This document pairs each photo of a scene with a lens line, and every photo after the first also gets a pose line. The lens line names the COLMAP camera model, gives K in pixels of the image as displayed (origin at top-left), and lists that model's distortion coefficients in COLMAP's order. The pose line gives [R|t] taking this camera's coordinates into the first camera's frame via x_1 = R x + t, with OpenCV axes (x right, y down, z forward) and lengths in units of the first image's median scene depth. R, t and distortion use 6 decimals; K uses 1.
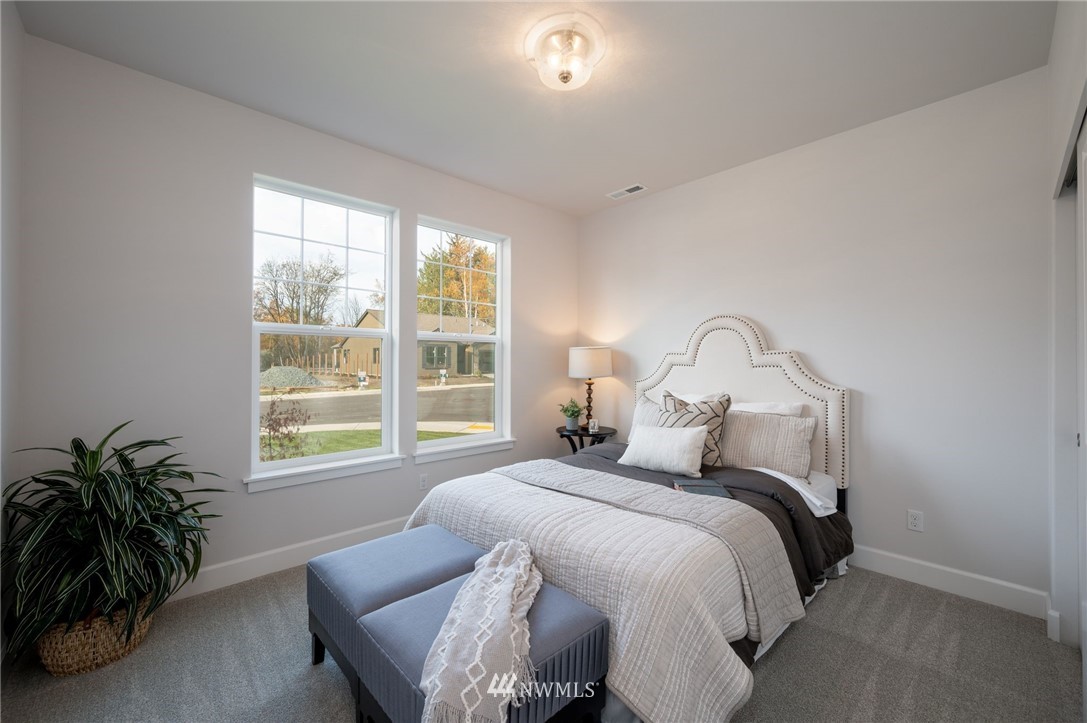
lens RADIAL K [[438.6, 0, 544.2], [0, 438.6, 362.1], [0, 0, 1]] dist [-0.000010, 0.000008]
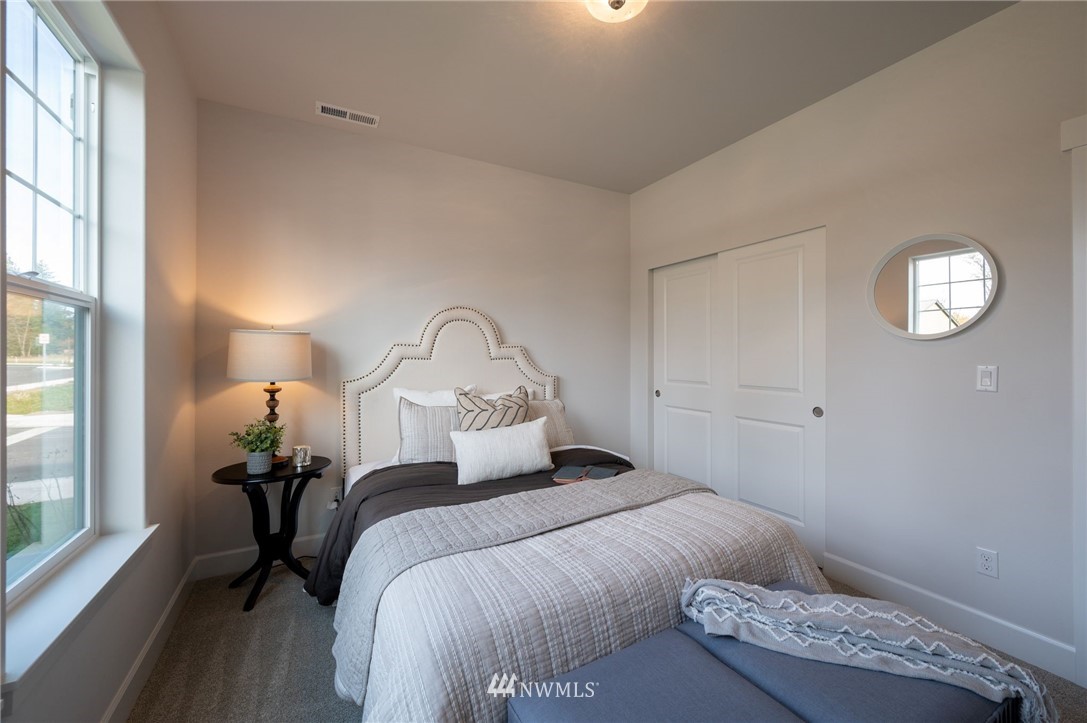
lens RADIAL K [[438.6, 0, 547.3], [0, 438.6, 354.8], [0, 0, 1]] dist [-0.000010, 0.000008]
pose [[0.230929, -0.000448, 0.972971, -0.535320], [0.001700, 0.999999, 0.000057, -0.000135], [-0.972969, 0.001641, 0.230929, 0.650834]]
